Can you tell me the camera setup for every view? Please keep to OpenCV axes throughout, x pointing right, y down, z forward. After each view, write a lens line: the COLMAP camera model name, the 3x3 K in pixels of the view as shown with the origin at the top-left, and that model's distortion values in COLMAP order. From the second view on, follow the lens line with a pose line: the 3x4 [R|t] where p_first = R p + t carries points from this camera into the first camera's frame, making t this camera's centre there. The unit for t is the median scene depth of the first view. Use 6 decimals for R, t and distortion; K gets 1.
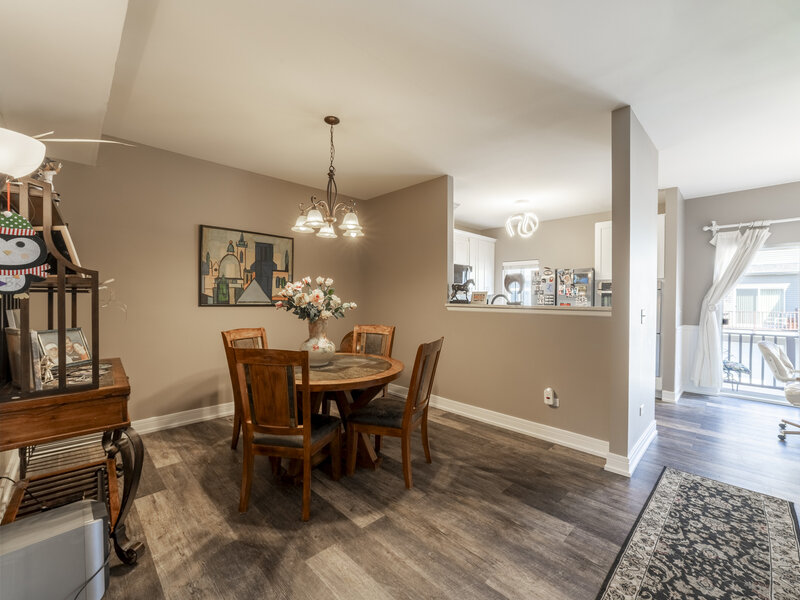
lens RADIAL K [[341.0, 0, 398.1], [0, 341.0, 299.4], [0, 0, 1]] dist [-0.021296, 0.007564]
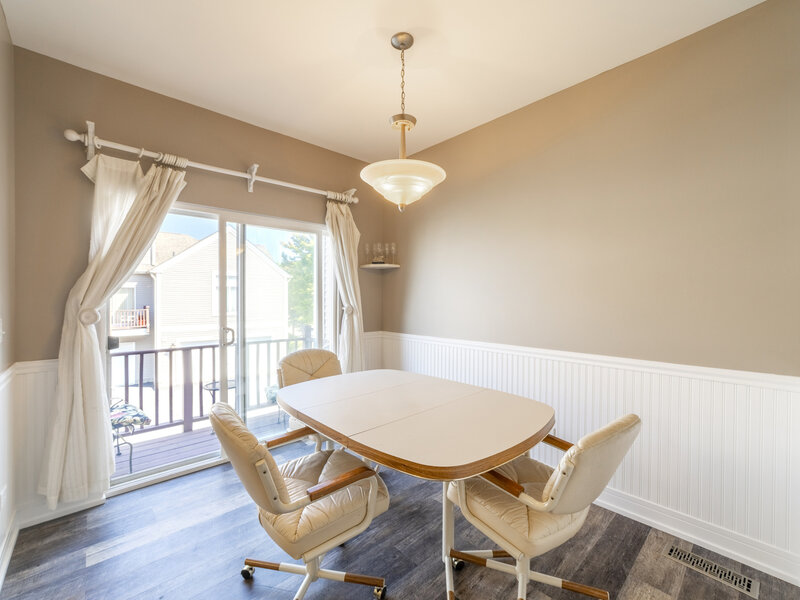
lens RADIAL K [[341.0, 0, 398.1], [0, 341.0, 299.4], [0, 0, 1]] dist [-0.021296, 0.007564]
pose [[0.042509, -0.007537, 0.999068, 0.630337], [0.005498, 0.999958, 0.007310, 0.000907], [-0.999081, 0.005183, 0.042549, 0.712075]]
